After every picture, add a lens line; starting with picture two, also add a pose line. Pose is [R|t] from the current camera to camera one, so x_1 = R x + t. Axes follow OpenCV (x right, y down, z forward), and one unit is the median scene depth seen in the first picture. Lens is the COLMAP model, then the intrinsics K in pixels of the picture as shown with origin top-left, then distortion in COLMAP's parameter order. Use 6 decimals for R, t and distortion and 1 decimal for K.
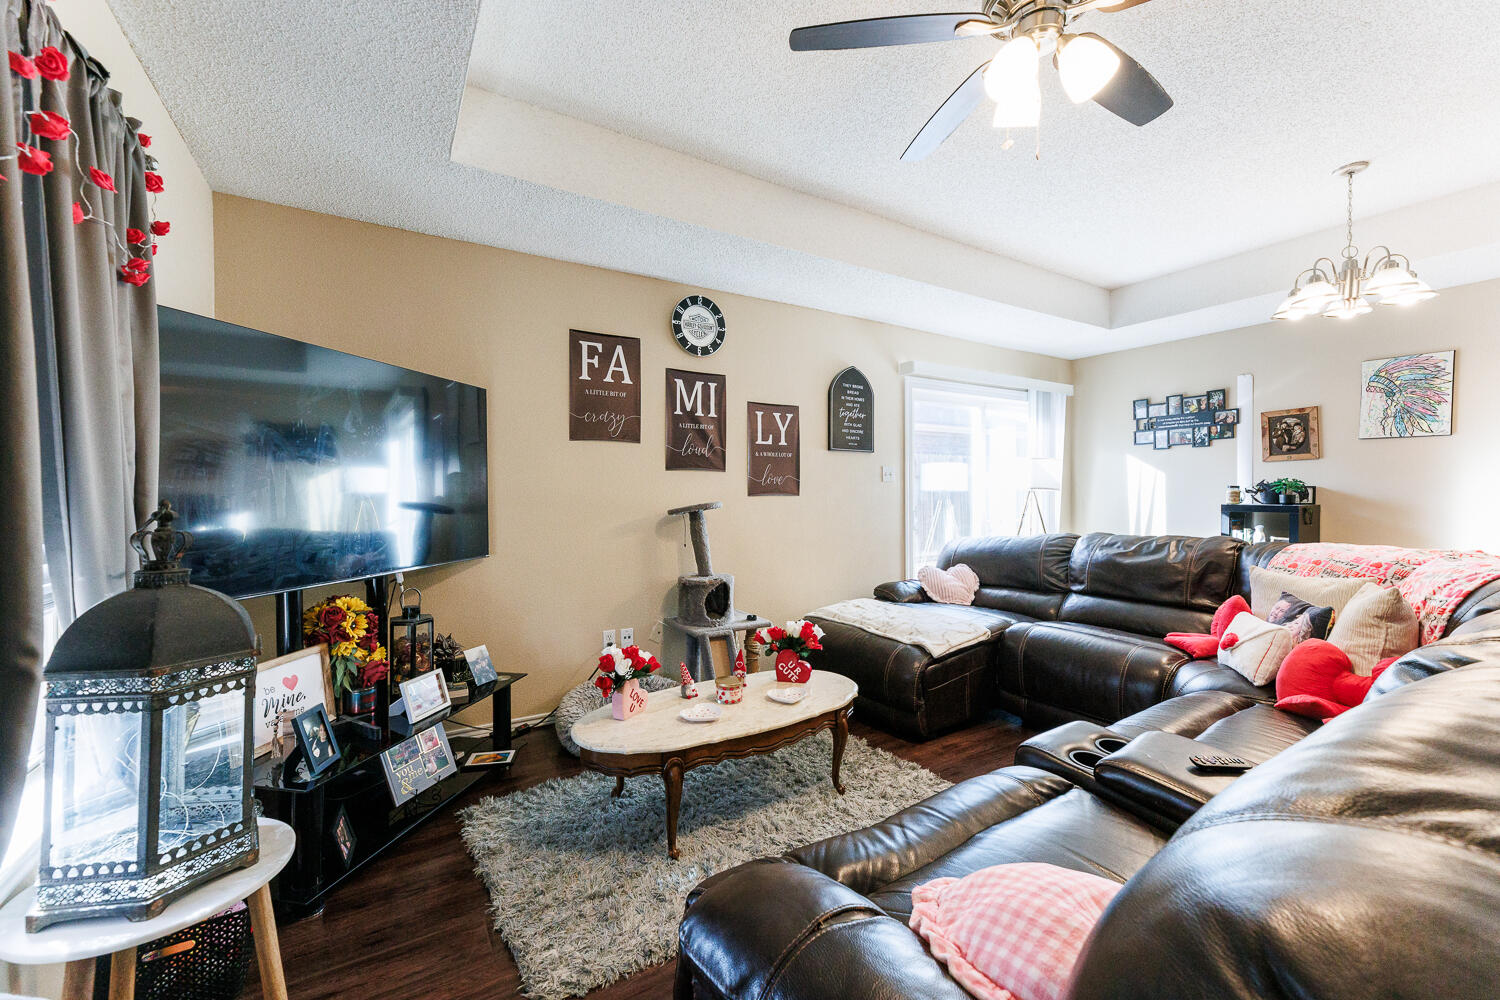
lens RADIAL K [[601.7, 0, 755.1], [0, 601.7, 503.2], [0, 0, 1]] dist [-0.003047, -0.000022]
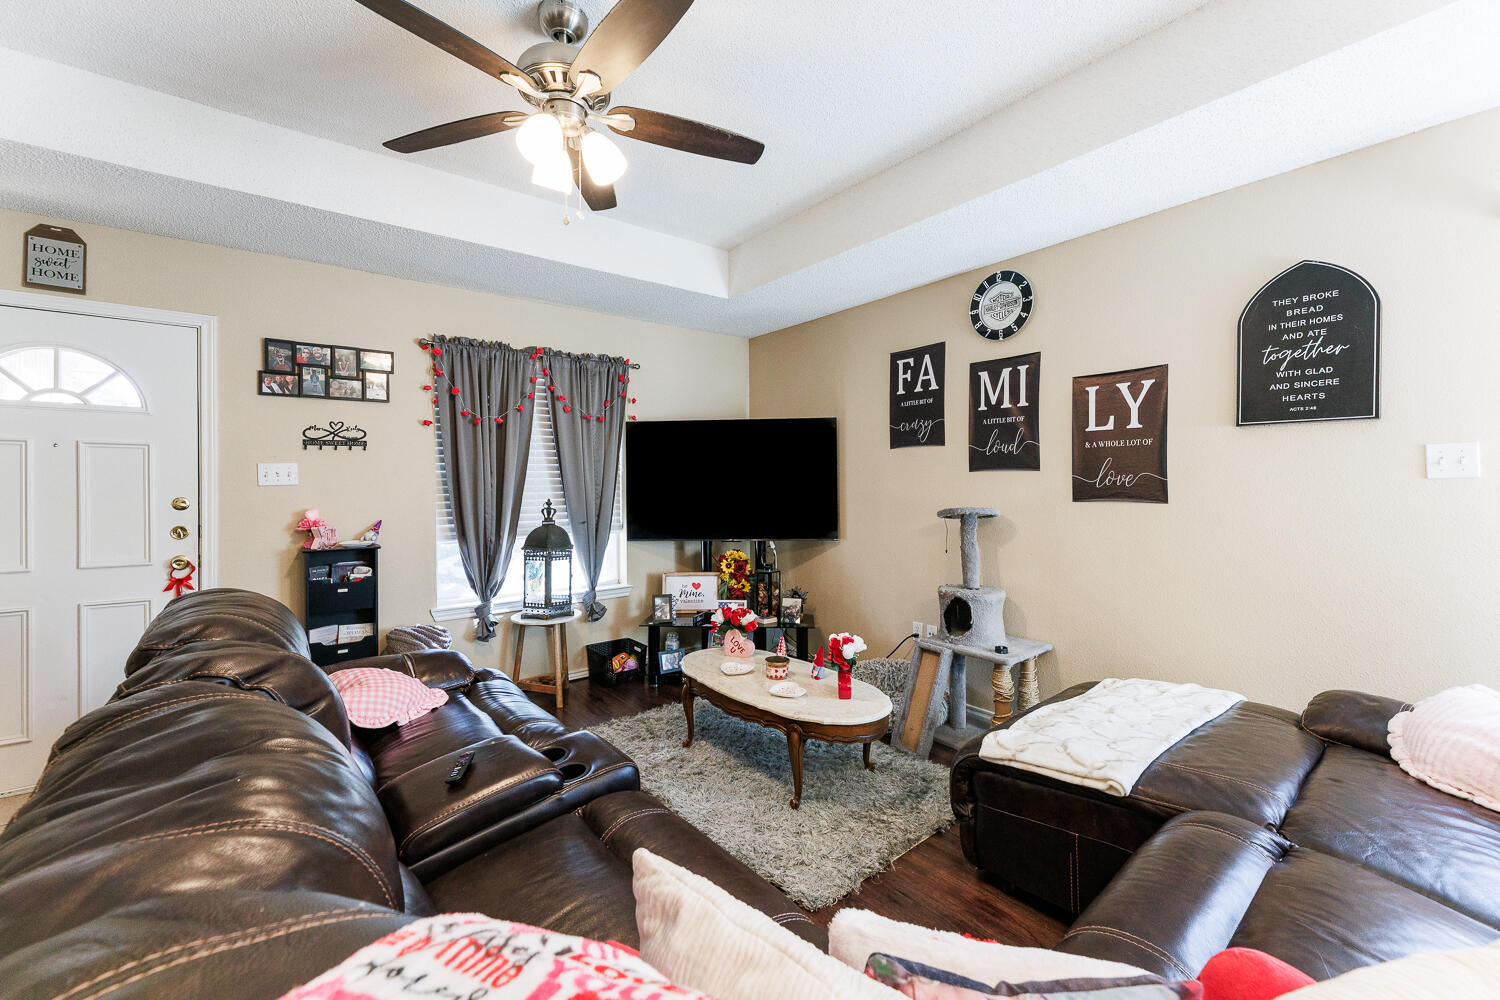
lens RADIAL K [[601.7, 0, 755.1], [0, 601.7, 490.5], [0, 0, 1]] dist [-0.003047, -0.000022]
pose [[0.120611, 0.011853, -0.992629, 0.725217], [-0.015533, 0.999829, 0.010051, -0.028577], [0.992578, 0.014206, 0.120774, 0.534430]]
